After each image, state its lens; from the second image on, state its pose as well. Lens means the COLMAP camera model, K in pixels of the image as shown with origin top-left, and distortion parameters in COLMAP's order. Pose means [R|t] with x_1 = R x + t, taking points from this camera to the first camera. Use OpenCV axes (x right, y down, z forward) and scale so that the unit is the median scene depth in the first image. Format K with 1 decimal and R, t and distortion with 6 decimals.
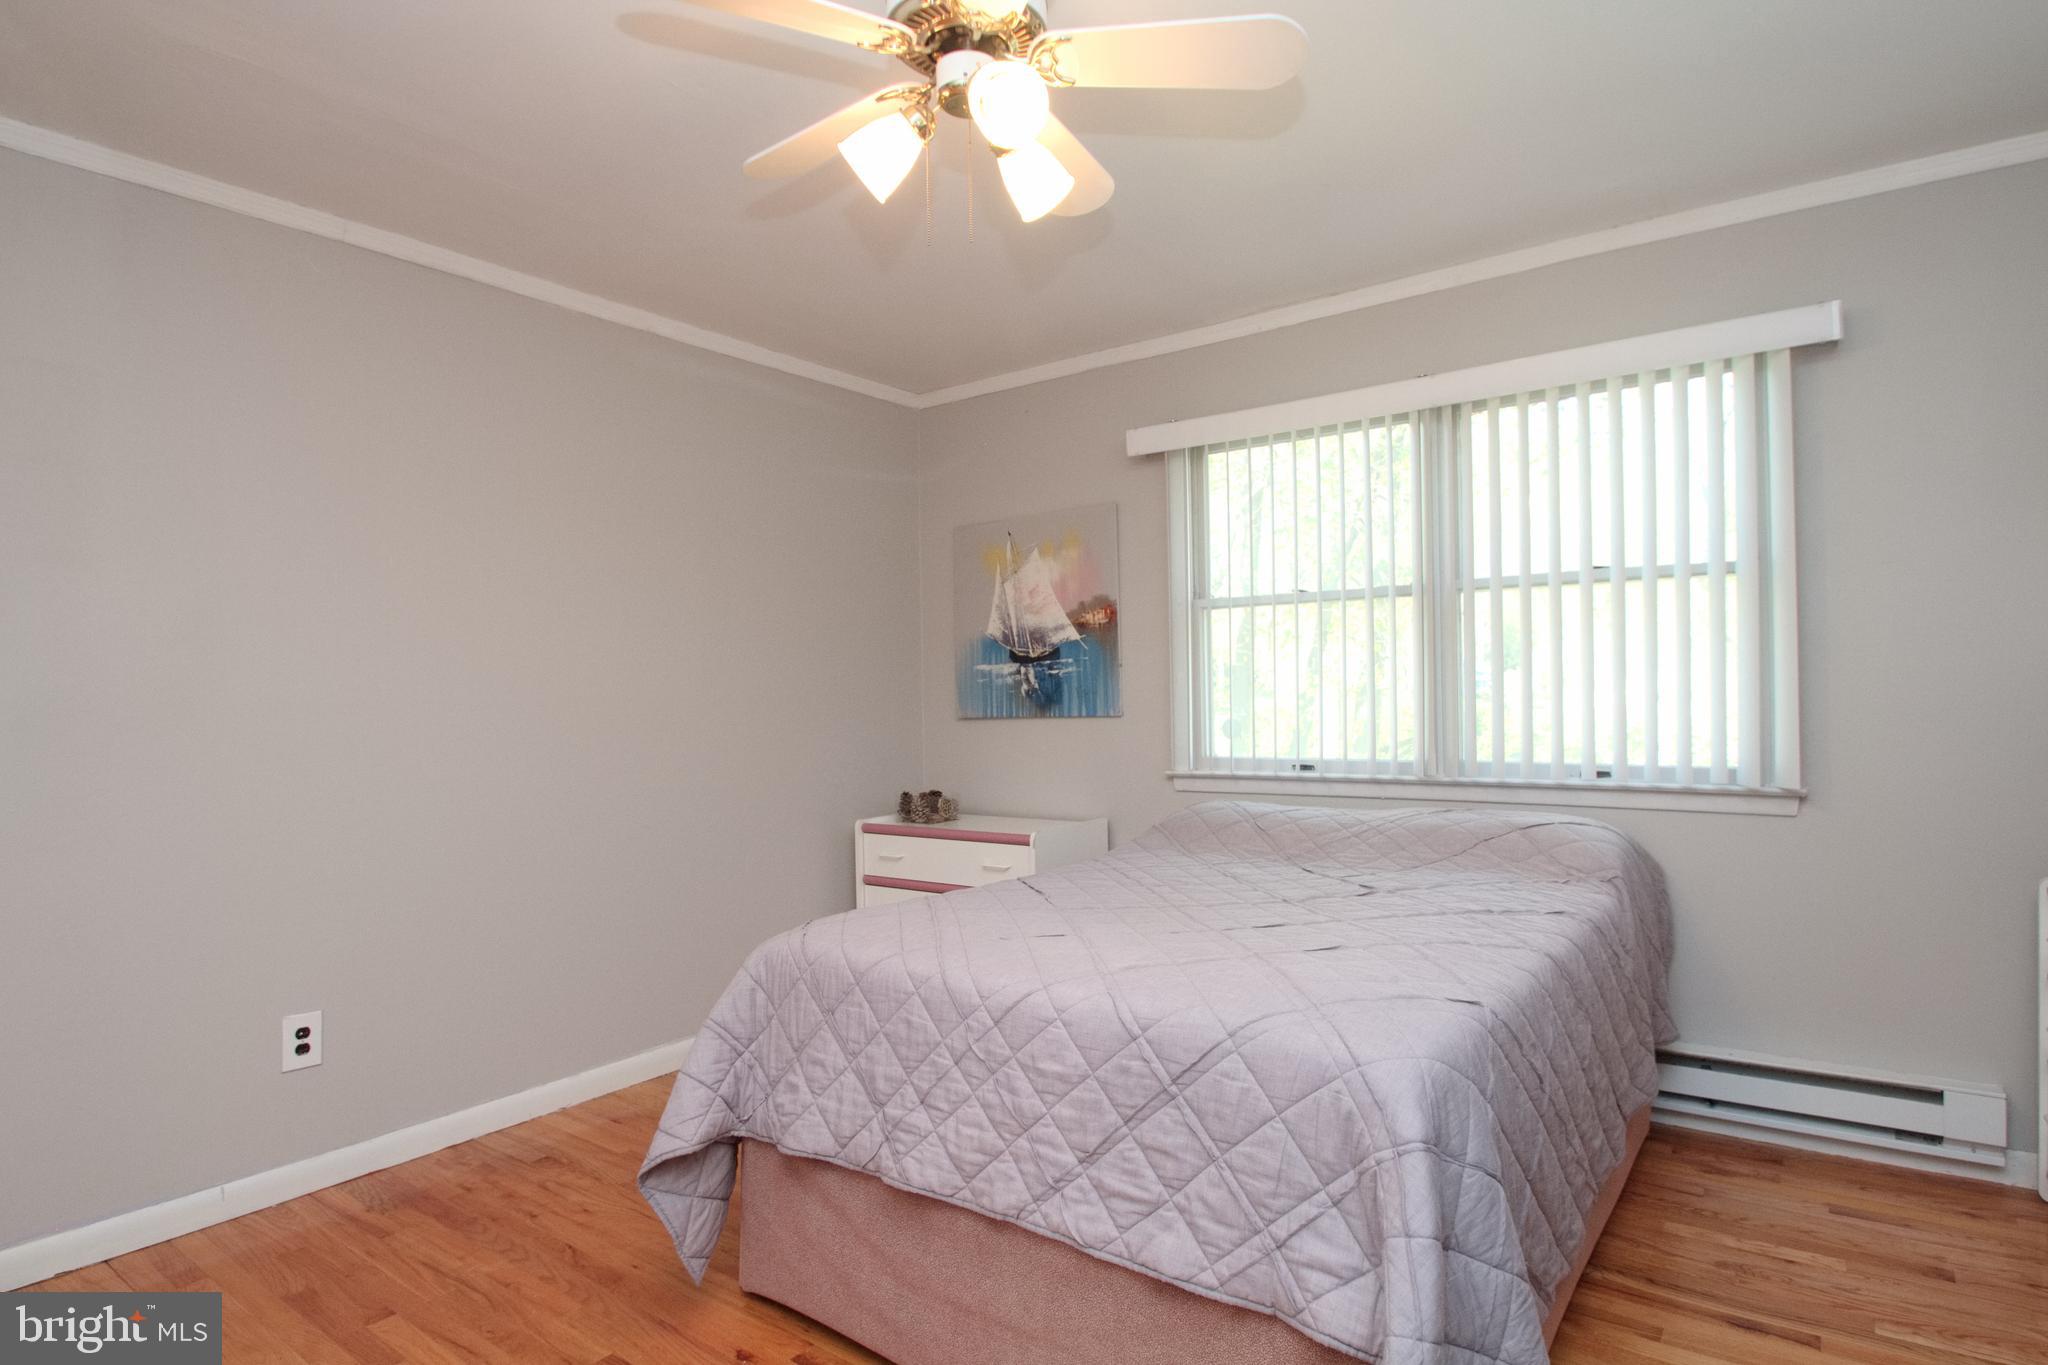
lens RADIAL K [[1056.4, 0, 1023.0], [0, 1056.4, 679.3], [0, 0, 1]] dist [-0.028113, -0.001307]
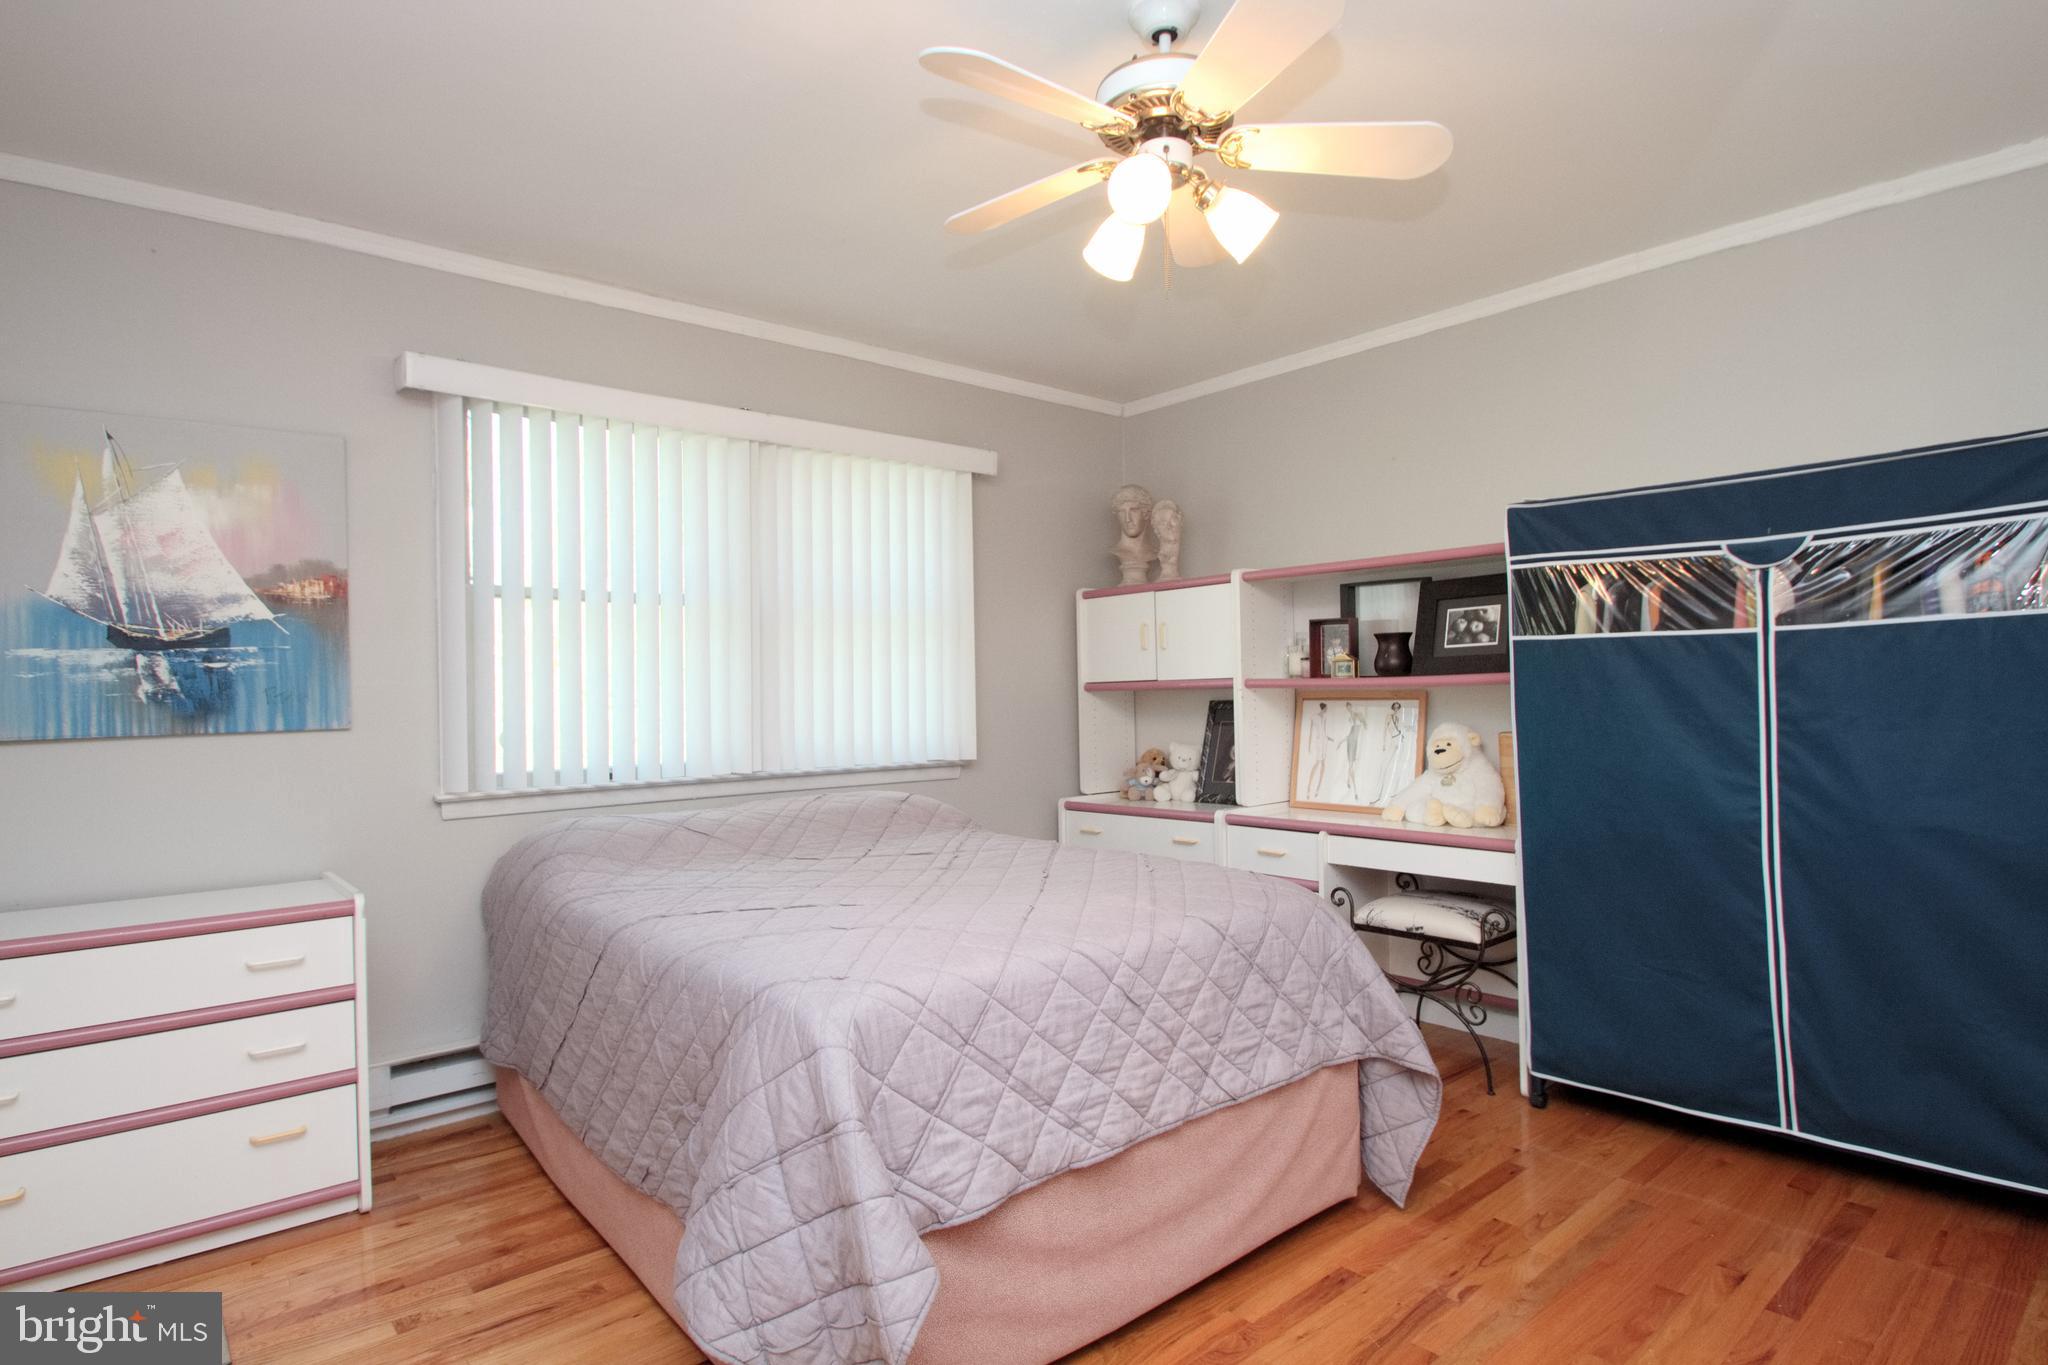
lens RADIAL K [[1056.4, 0, 1041.6], [0, 1056.4, 683.3], [0, 0, 1]] dist [-0.028113, -0.001307]
pose [[0.235007, 0.025870, 0.971649, -0.477744], [0.004251, 0.999609, -0.027643, 0.024406], [-0.971984, 0.010626, 0.234805, 0.350457]]
